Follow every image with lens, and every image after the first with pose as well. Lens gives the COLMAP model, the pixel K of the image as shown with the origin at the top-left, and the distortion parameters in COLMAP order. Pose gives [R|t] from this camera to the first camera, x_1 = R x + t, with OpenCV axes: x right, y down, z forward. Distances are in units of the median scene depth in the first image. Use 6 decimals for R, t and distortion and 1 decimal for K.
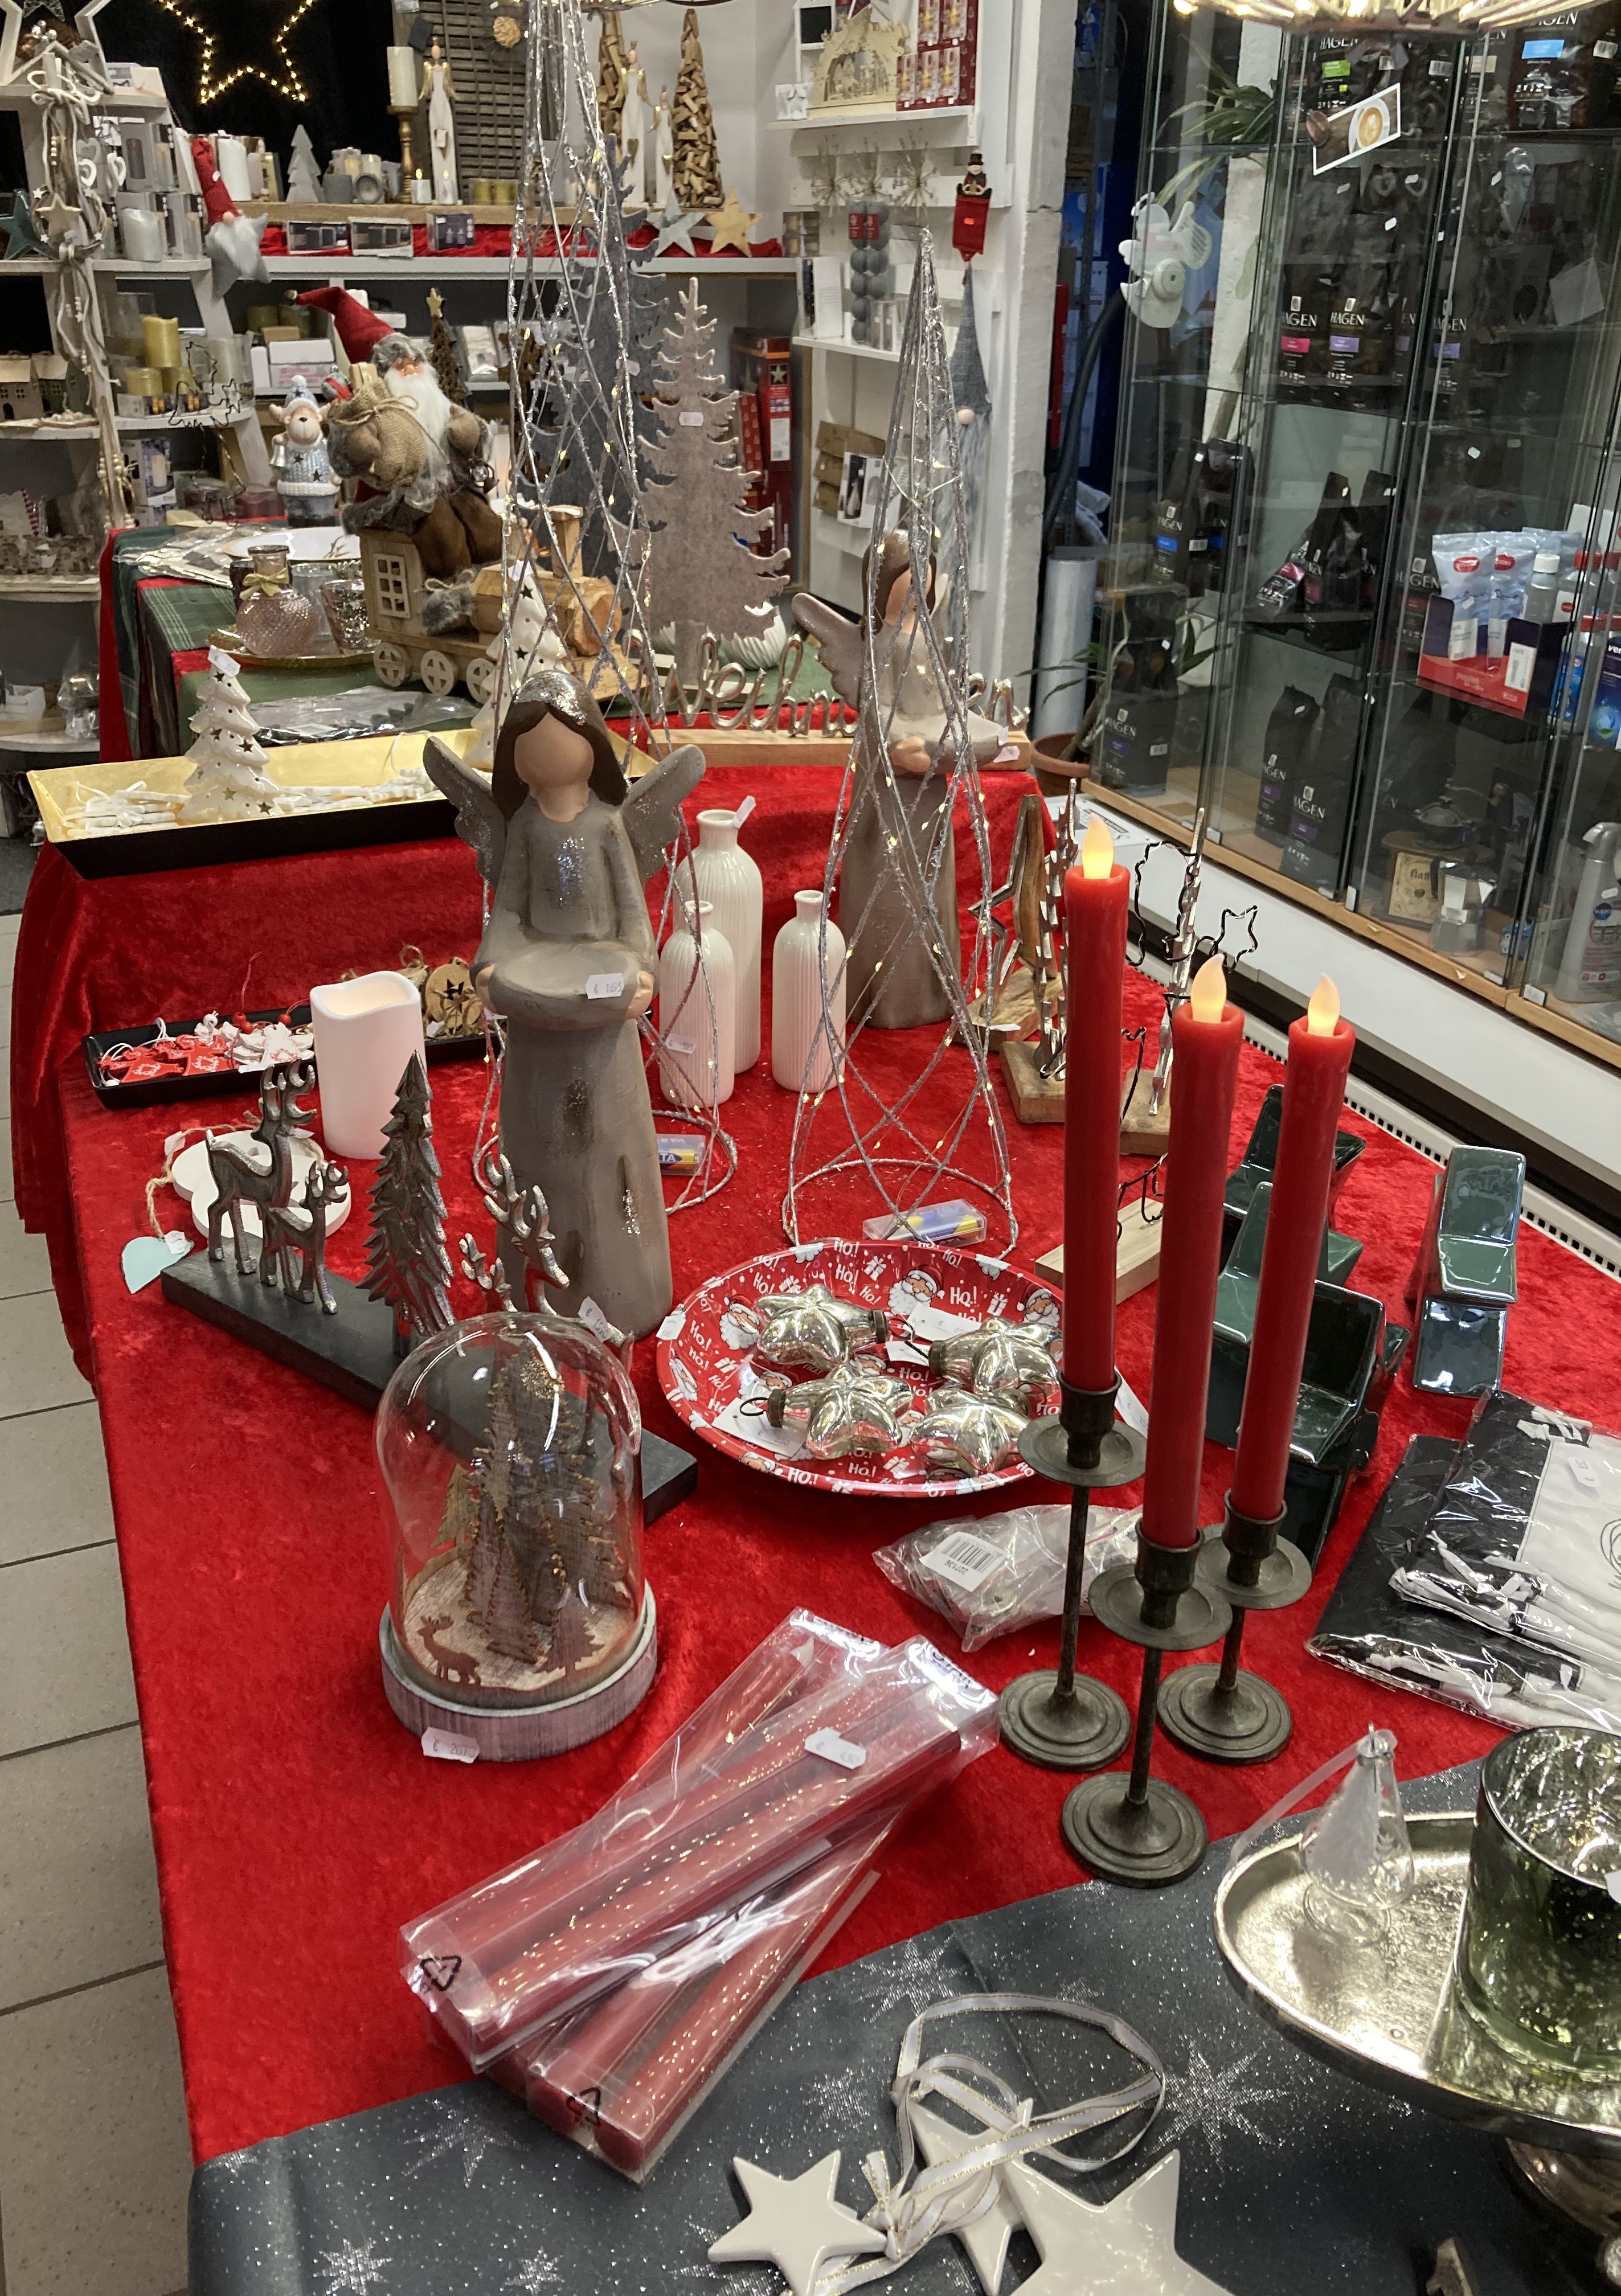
lens RADIAL K [[1831.5, 0, 810.5], [0, 1831.5, 1148.0], [0, 0, 1]] dist [0.003251, 0.004622]
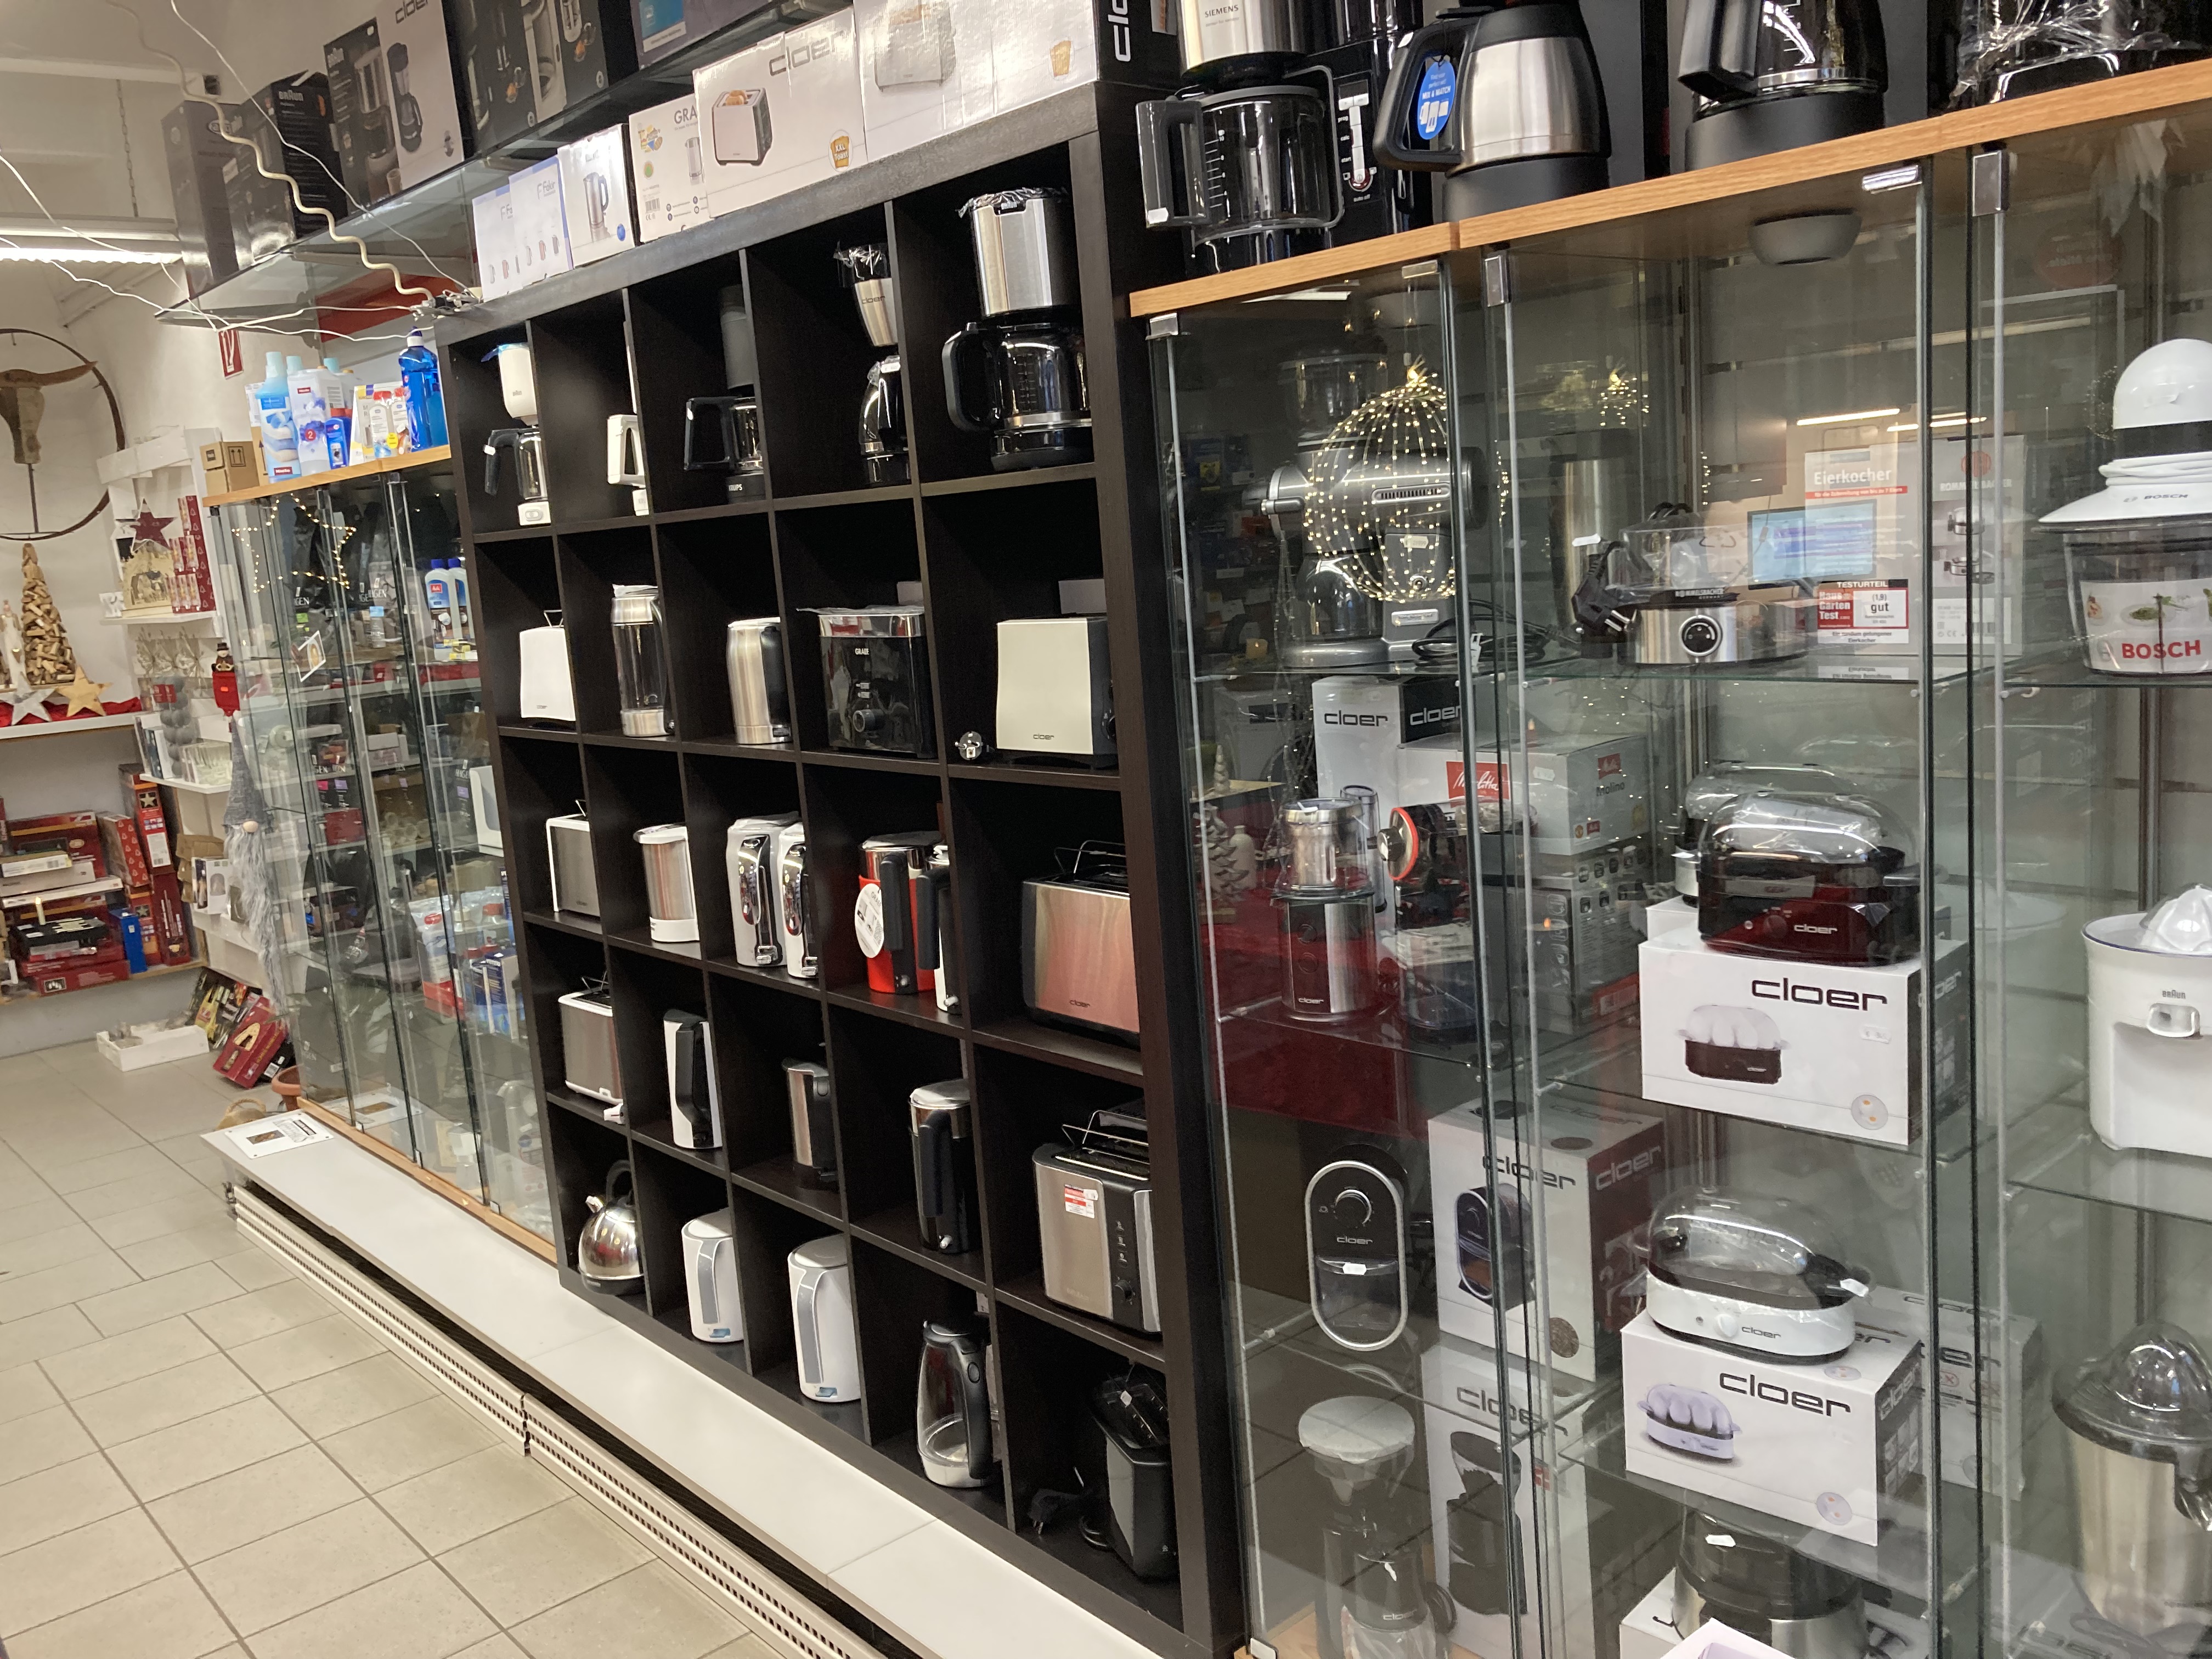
lens RADIAL K [[1833.3, 0, 1106.0], [0, 1833.3, 829.5], [0, 0, 1]] dist [0.002986, 0.001184]
pose [[0.947761, -0.129228, 0.291632, 0.238973], [0.215049, 0.934105, -0.284959, 0.076007], [-0.235590, 0.332788, 0.913099, -0.249280]]
